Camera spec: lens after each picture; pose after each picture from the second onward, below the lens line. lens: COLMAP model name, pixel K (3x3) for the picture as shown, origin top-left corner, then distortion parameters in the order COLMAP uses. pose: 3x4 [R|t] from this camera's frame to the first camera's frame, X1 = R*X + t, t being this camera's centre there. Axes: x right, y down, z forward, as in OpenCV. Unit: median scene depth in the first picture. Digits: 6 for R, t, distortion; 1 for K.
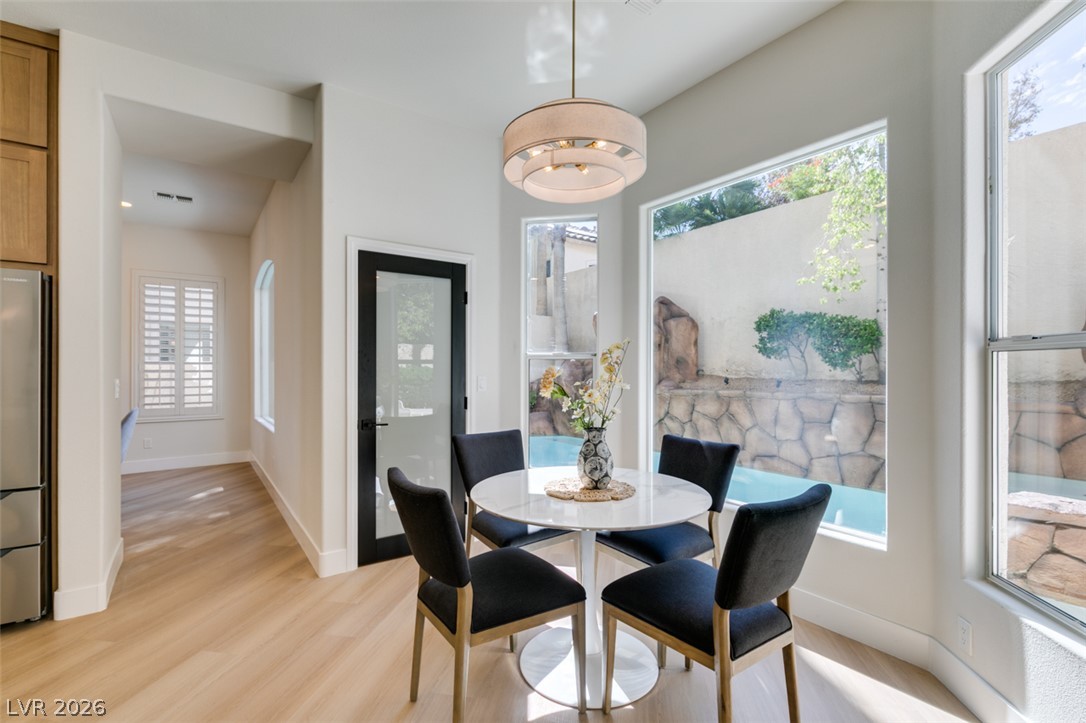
lens RADIAL K [[484.1, 0, 544.2], [0, 484.1, 364.2], [0, 0, 1]] dist [-0.005839, 0.001901]
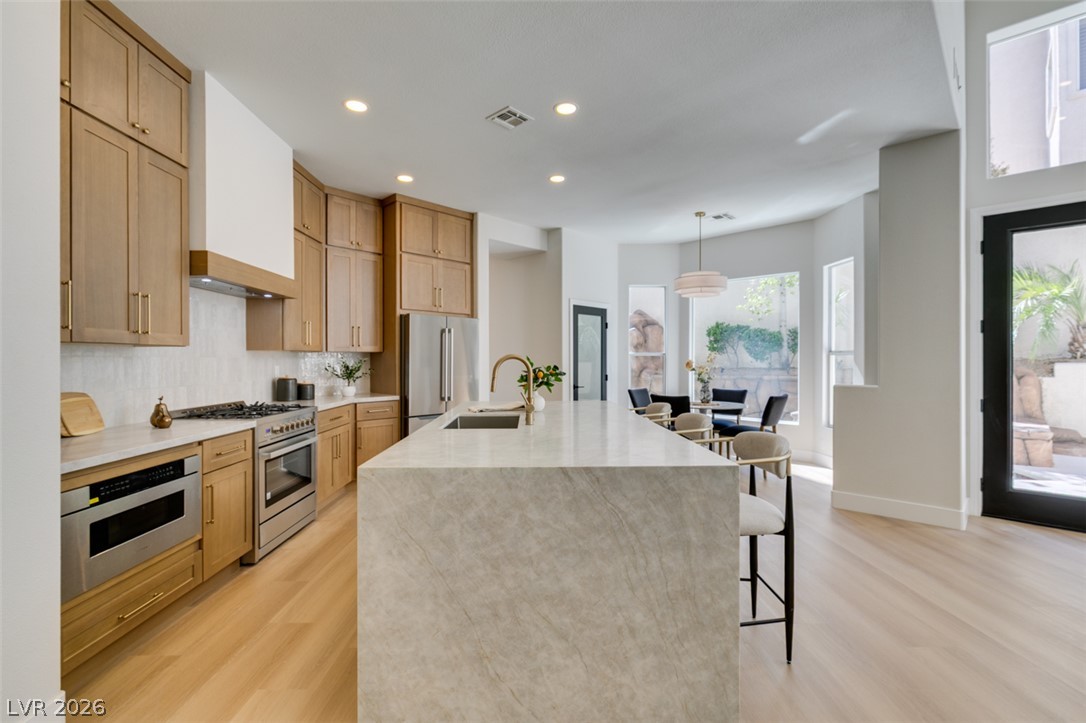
lens RADIAL K [[484.1, 0, 539.9], [0, 484.1, 357.3], [0, 0, 1]] dist [-0.005839, 0.001901]
pose [[0.984862, 0.003119, 0.173313, -0.496346], [-0.003513, 0.999992, 0.001963, -0.004000], [-0.173305, -0.002543, 0.984865, -0.594047]]
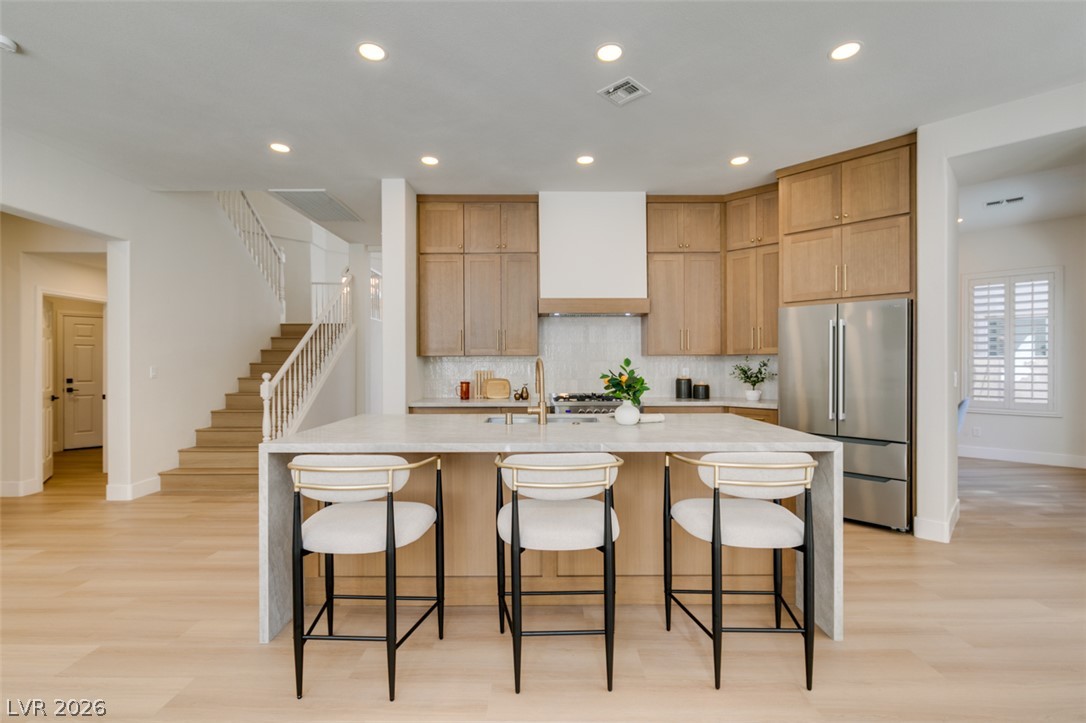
lens RADIAL K [[484.1, 0, 540.1], [0, 484.1, 365.2], [0, 0, 1]] dist [-0.005839, 0.001901]
pose [[0.152929, 0.006765, -0.988214, 0.112318], [0.006341, 0.999949, 0.007827, -0.001755], [0.988217, -0.007463, 0.152878, -0.151821]]
